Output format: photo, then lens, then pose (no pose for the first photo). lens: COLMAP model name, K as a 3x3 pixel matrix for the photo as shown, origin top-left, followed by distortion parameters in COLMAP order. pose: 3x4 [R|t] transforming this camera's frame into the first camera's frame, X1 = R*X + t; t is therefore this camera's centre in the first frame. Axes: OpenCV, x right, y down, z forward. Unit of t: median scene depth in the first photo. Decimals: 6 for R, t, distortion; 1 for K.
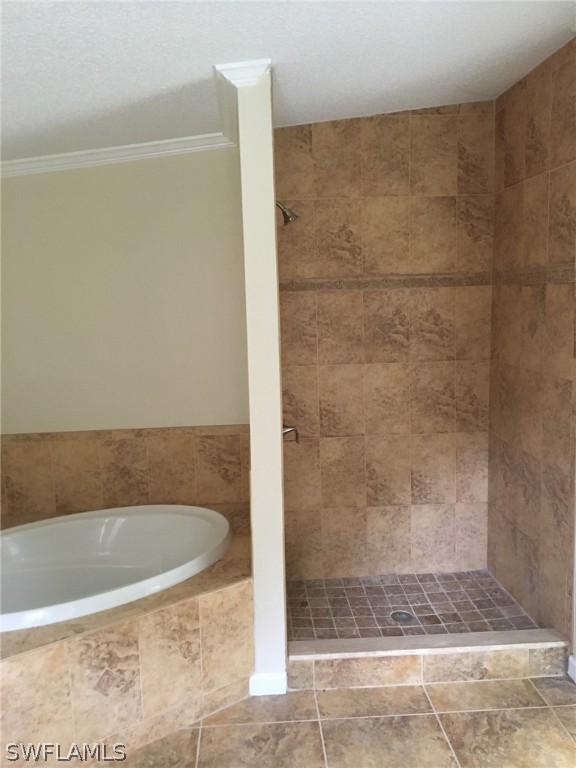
lens RADIAL K [[650.5, 0, 280.6], [0, 650.5, 380.0], [0, 0, 1]] dist [0.081248, -0.122459]
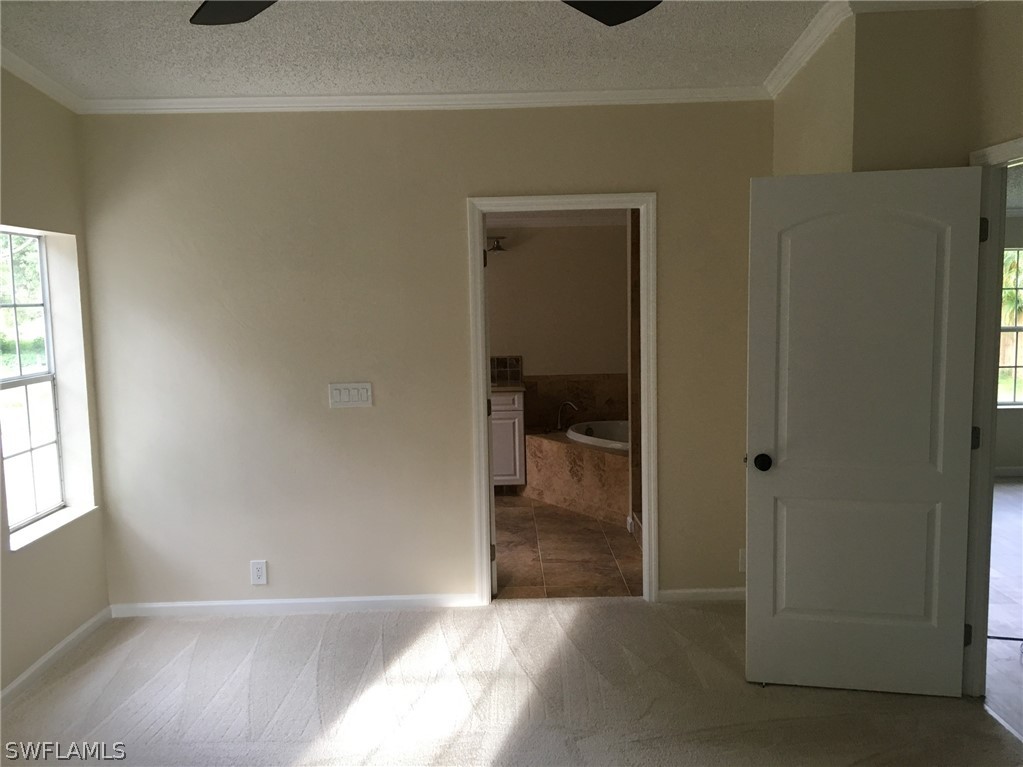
lens RADIAL K [[866.5, 0, 501.4], [0, 866.5, 382.6], [0, 0, 1]] dist [0.081248, -0.122459]
pose [[-0.062808, 0.120972, -0.990667, 2.178256], [-0.102078, 0.986642, 0.126952, -0.141319], [0.992792, 0.109098, -0.049621, 0.760089]]
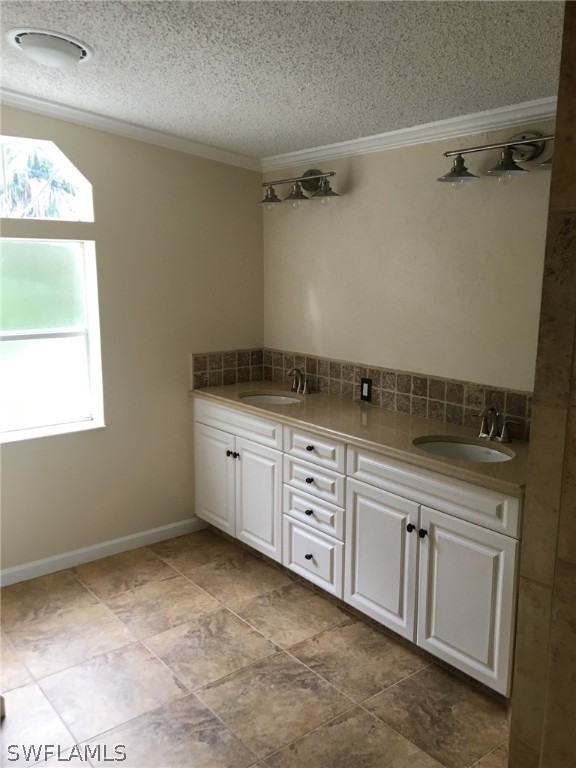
lens RADIAL K [[650.5, 0, 291.0], [0, 650.5, 379.5], [0, 0, 1]] dist [0.081248, -0.122459]
pose [[-0.820829, 0.119235, -0.558590, 0.281952], [-0.055465, 0.956707, 0.285719, -0.159055], [0.568474, 0.265509, -0.778680, 1.148609]]
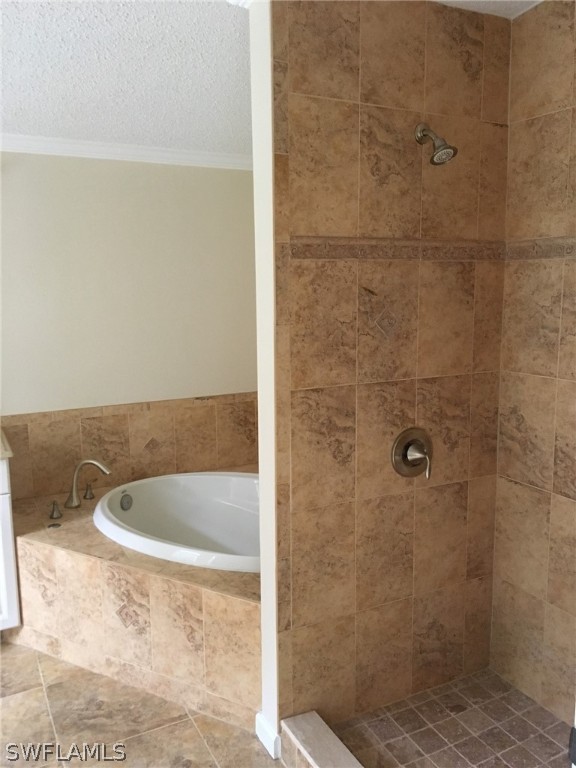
lens RADIAL K [[650.5, 0, 290.1], [0, 650.5, 379.4], [0, 0, 1]] dist [0.081248, -0.122459]
pose [[0.403527, 0.158446, -0.901144, 0.688847], [-0.113713, 0.985941, 0.122436, -0.091360], [0.907874, 0.053066, 0.415871, 0.665051]]
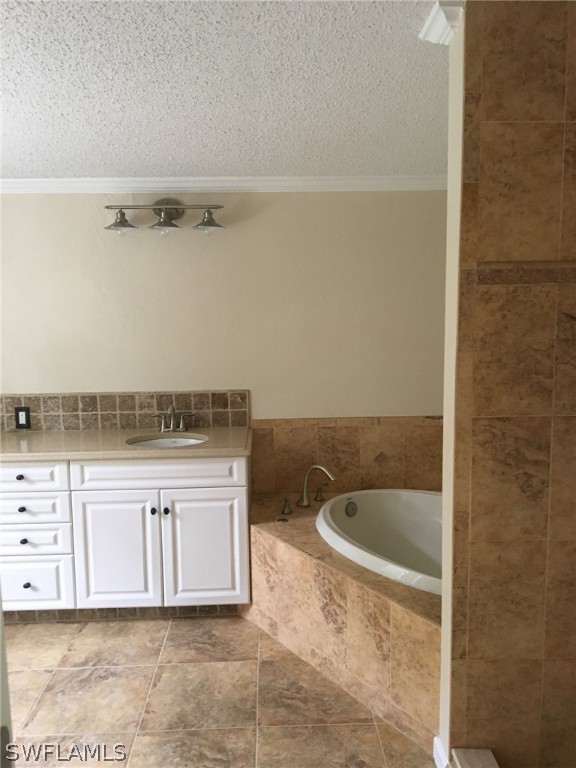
lens RADIAL K [[650.5, 0, 290.9], [0, 650.5, 379.5], [0, 0, 1]] dist [0.081248, -0.122459]
pose [[-0.028731, 0.149942, -0.988277, 0.754498], [-0.110105, 0.982194, 0.152220, -0.120964], [0.993505, 0.113187, -0.011710, 0.778675]]
